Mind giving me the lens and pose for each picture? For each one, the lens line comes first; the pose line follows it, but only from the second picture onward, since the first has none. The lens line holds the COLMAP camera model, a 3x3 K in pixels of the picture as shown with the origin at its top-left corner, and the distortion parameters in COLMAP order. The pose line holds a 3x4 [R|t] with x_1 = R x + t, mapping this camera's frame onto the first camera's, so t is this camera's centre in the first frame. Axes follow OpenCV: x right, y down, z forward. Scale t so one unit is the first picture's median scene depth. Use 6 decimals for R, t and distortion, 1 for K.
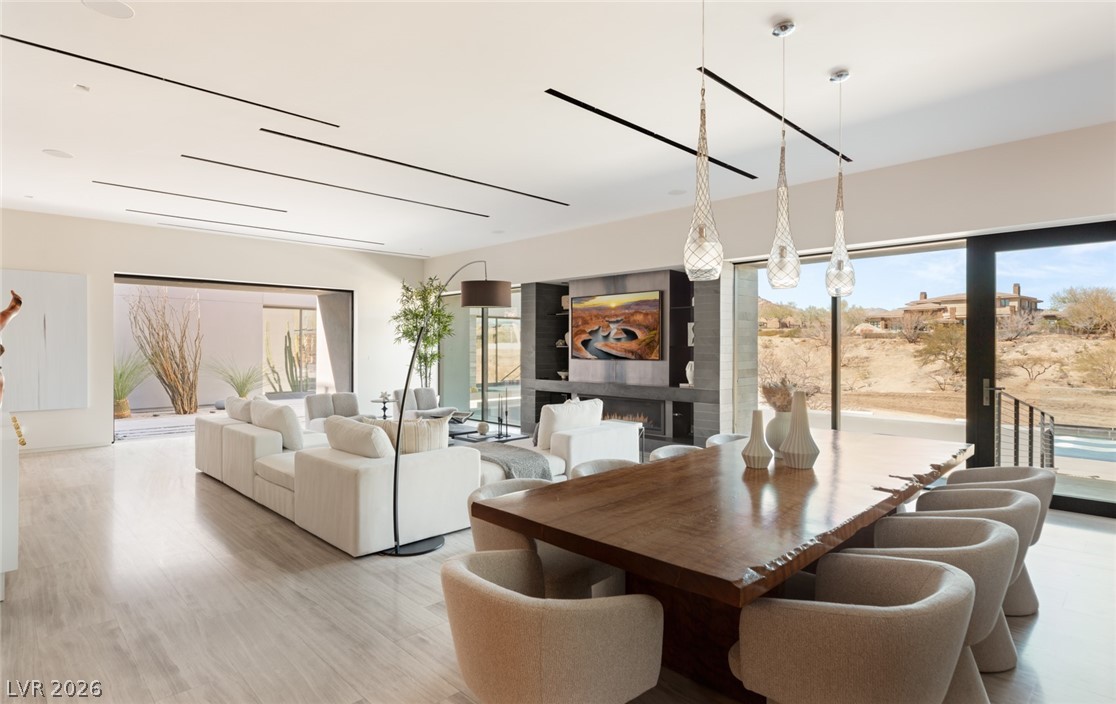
lens RADIAL K [[569.0, 0, 562.6], [0, 569.0, 348.3], [0, 0, 1]] dist [0.003505, -0.001307]
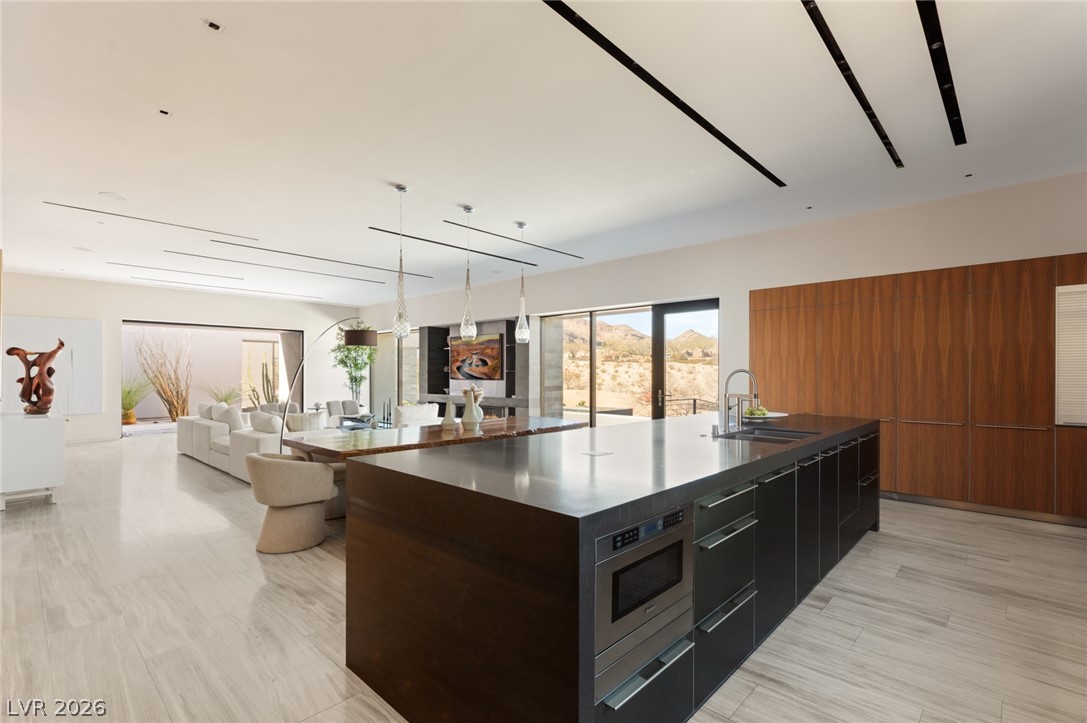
lens RADIAL K [[486.6, 0, 540.9], [0, 486.6, 371.9], [0, 0, 1]] dist [0.011191, 0.001449]
pose [[0.999430, 0.000014, 0.033766, 0.204772], [0.000121, 0.999992, -0.004007, 0.004694], [-0.033766, 0.004009, 0.999422, -0.246606]]
